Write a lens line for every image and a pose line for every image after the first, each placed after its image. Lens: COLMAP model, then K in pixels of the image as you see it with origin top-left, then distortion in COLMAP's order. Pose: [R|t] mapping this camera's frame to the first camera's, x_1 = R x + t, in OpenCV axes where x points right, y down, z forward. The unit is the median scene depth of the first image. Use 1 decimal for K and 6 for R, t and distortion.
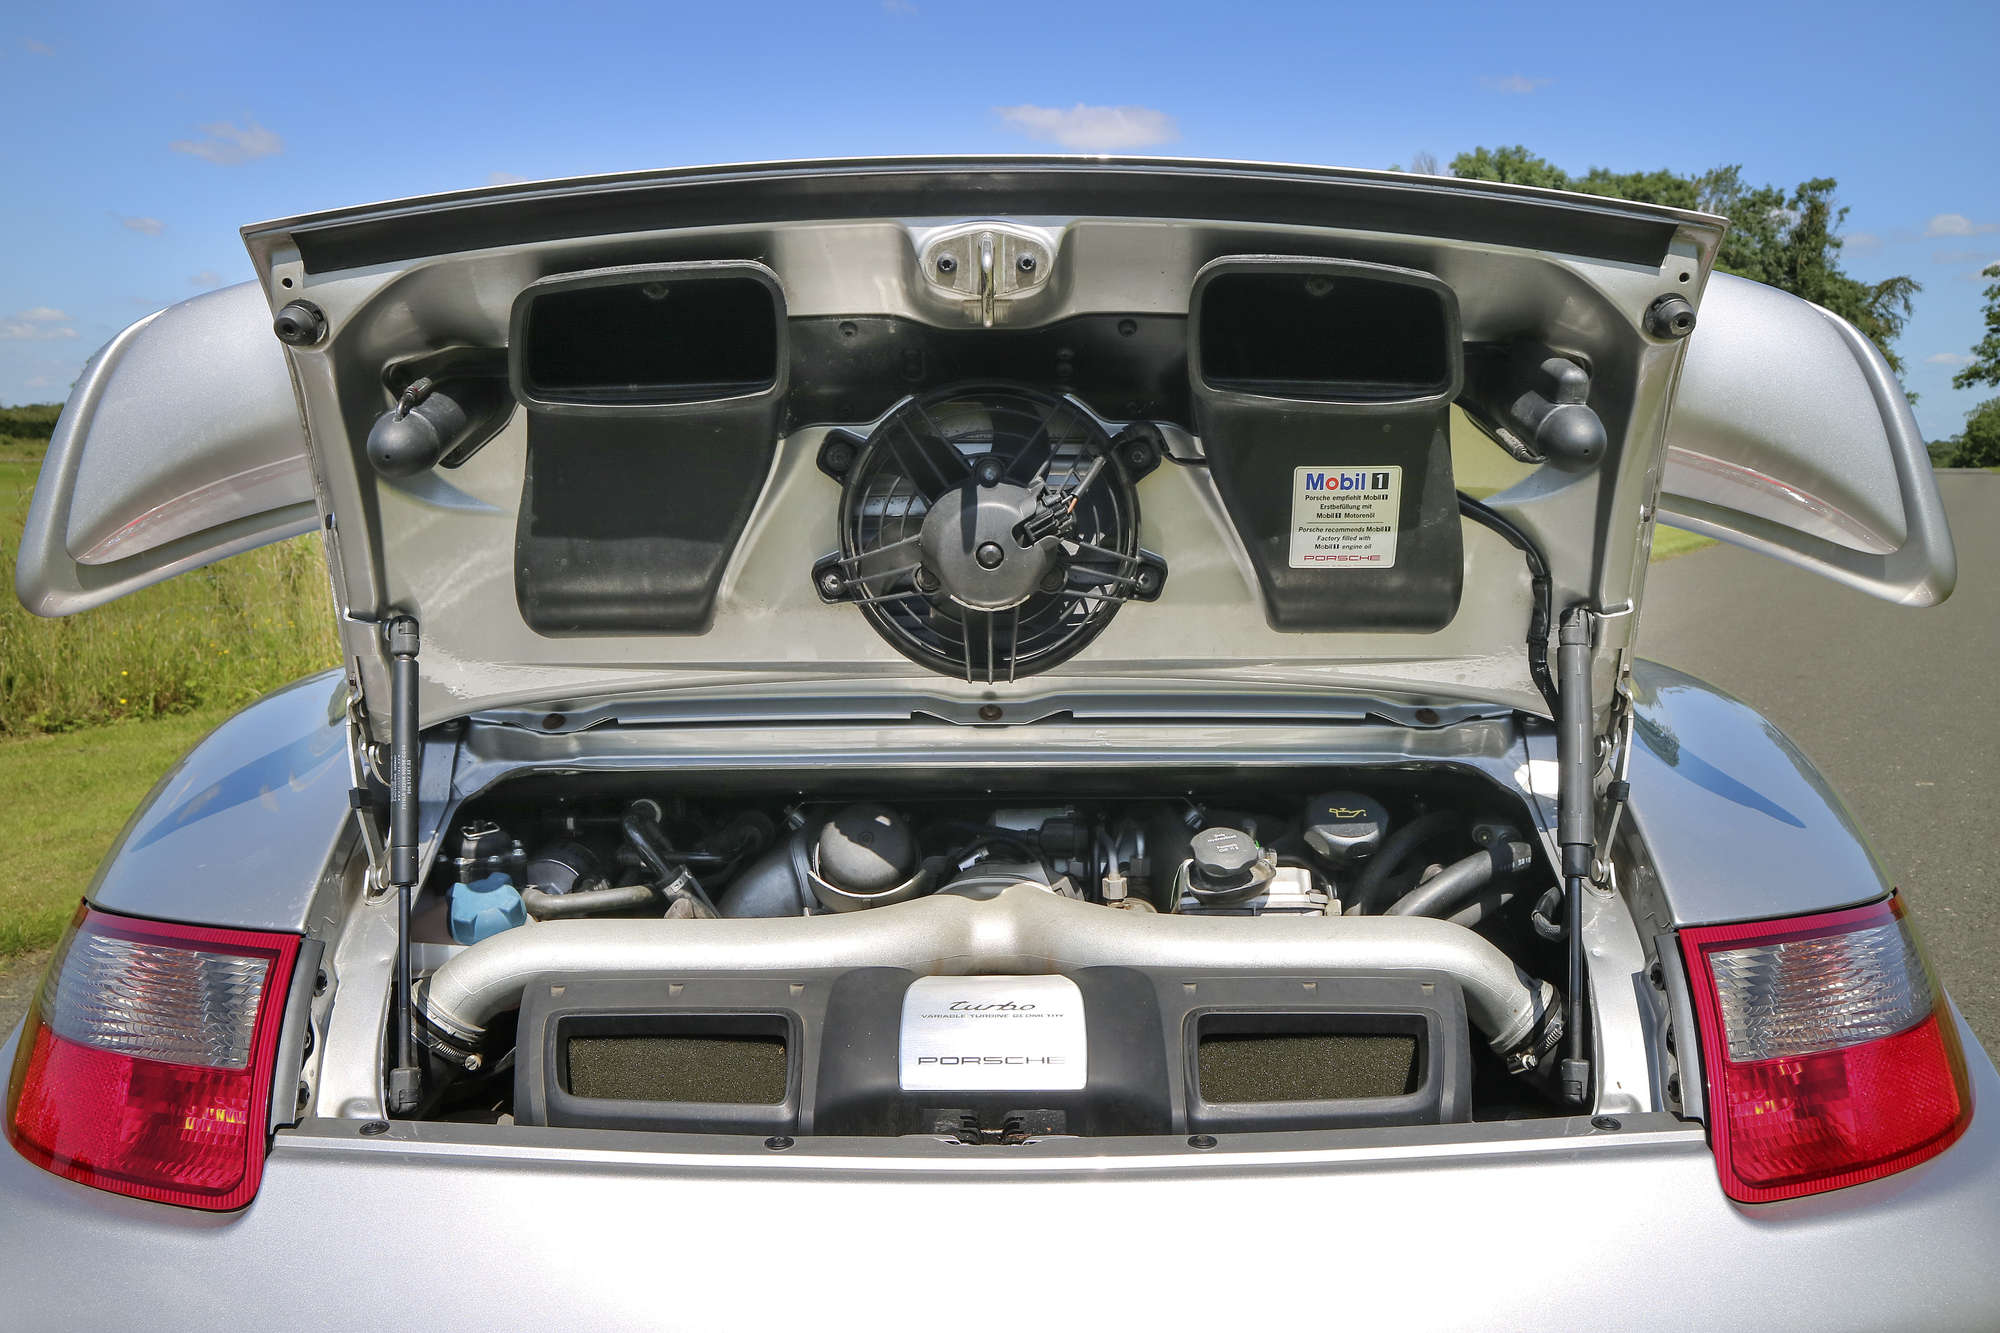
lens RADIAL K [[1520.4, 0, 1010.4], [0, 1520.4, 652.0], [0, 0, 1]] dist [-0.106457, 0.100818]
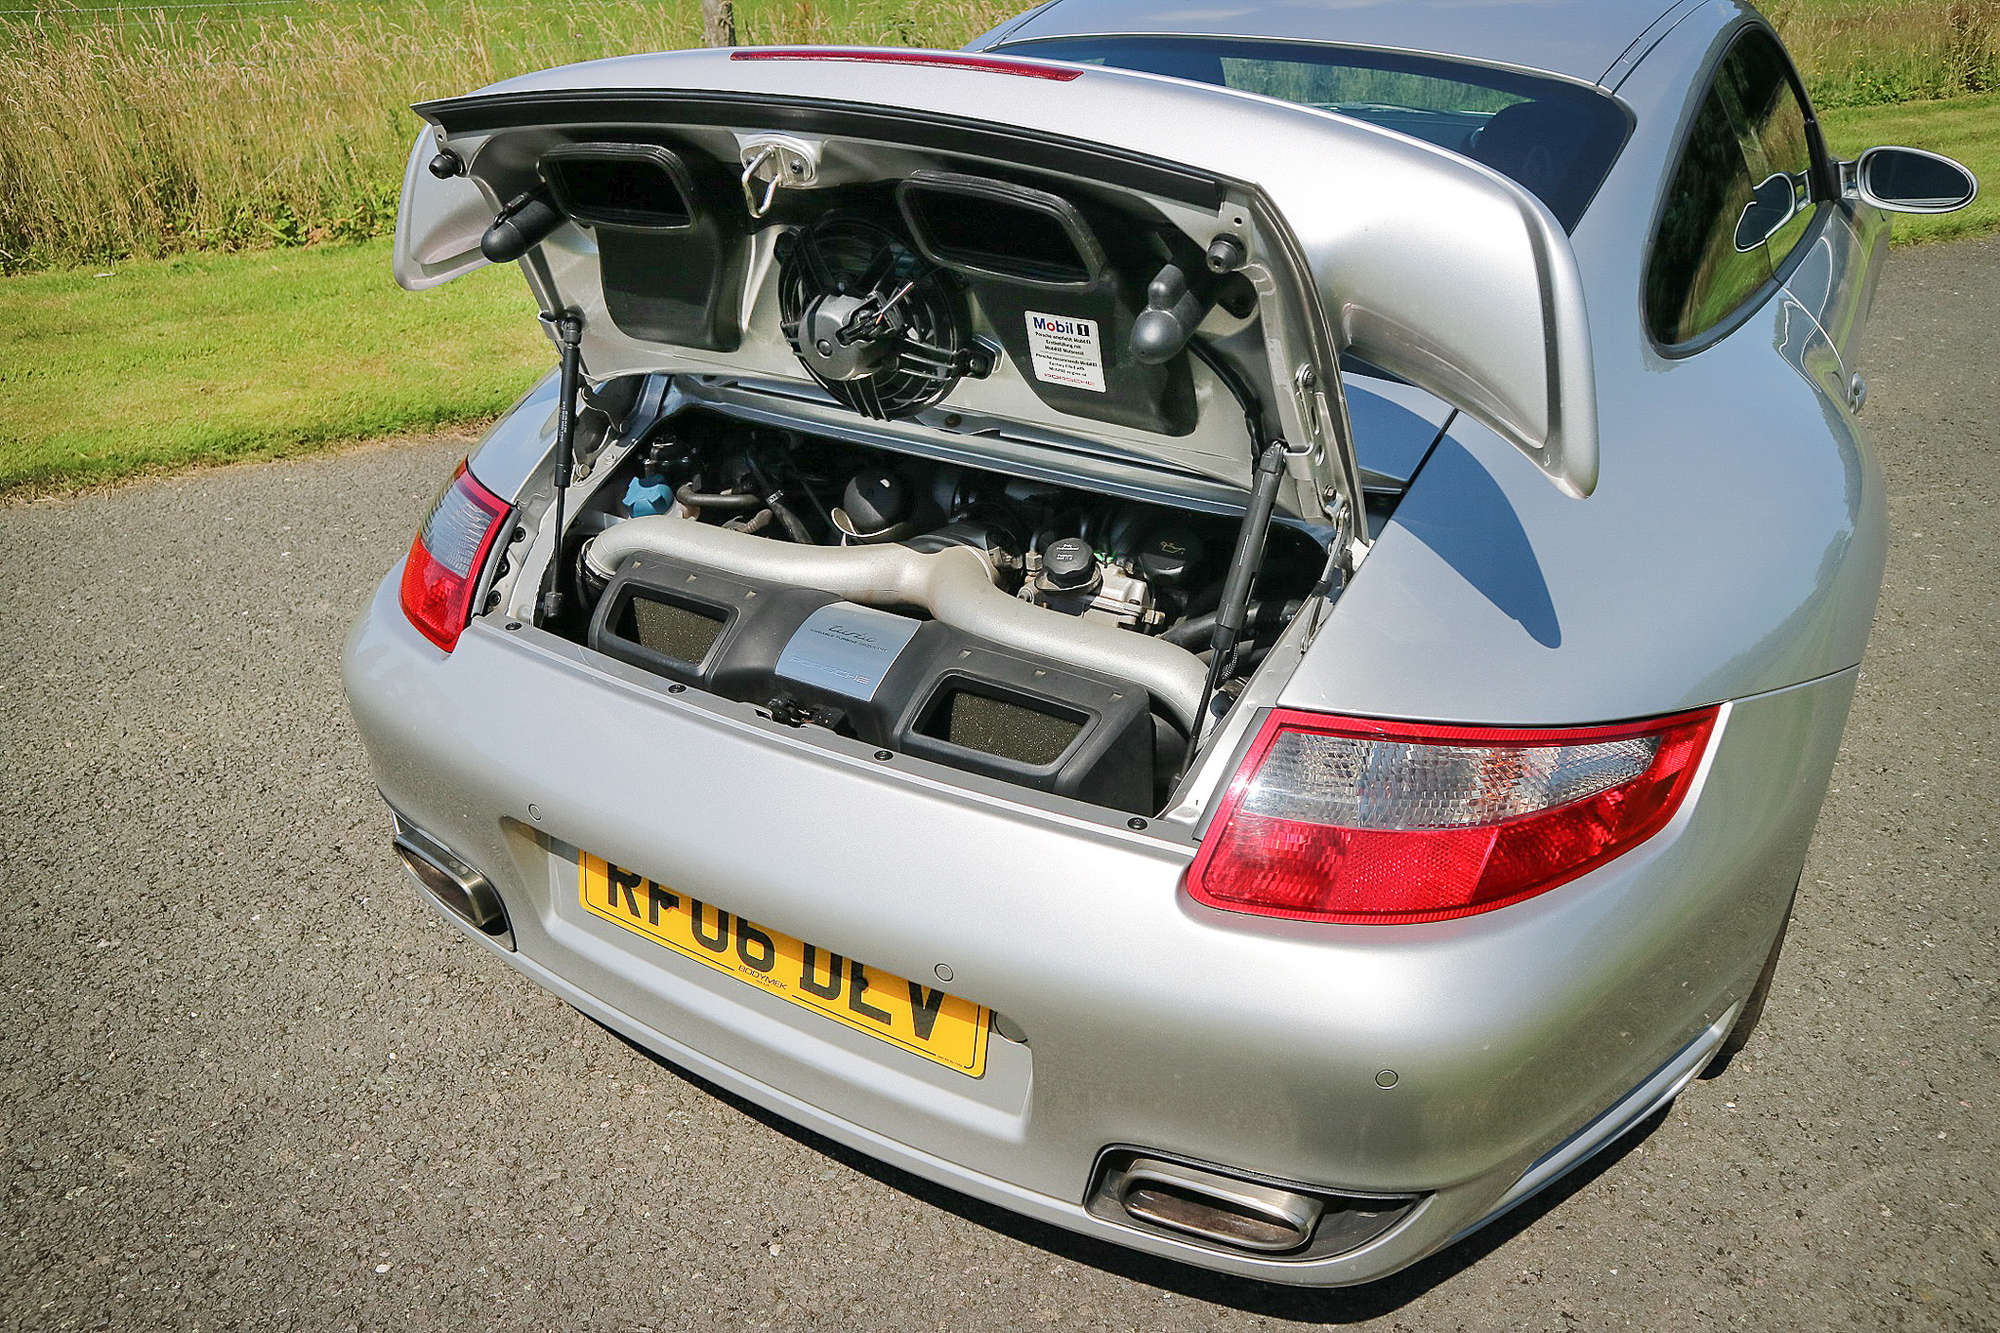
lens RADIAL K [[1520.4, 0, 1010.4], [0, 1520.4, 652.0], [0, 0, 1]] dist [-0.106457, 0.100818]
pose [[0.866042, 0.237117, -0.440168, 0.836674], [-0.069671, 0.929030, 0.363385, -0.327099], [0.495094, -0.284039, 0.821099, -0.188661]]
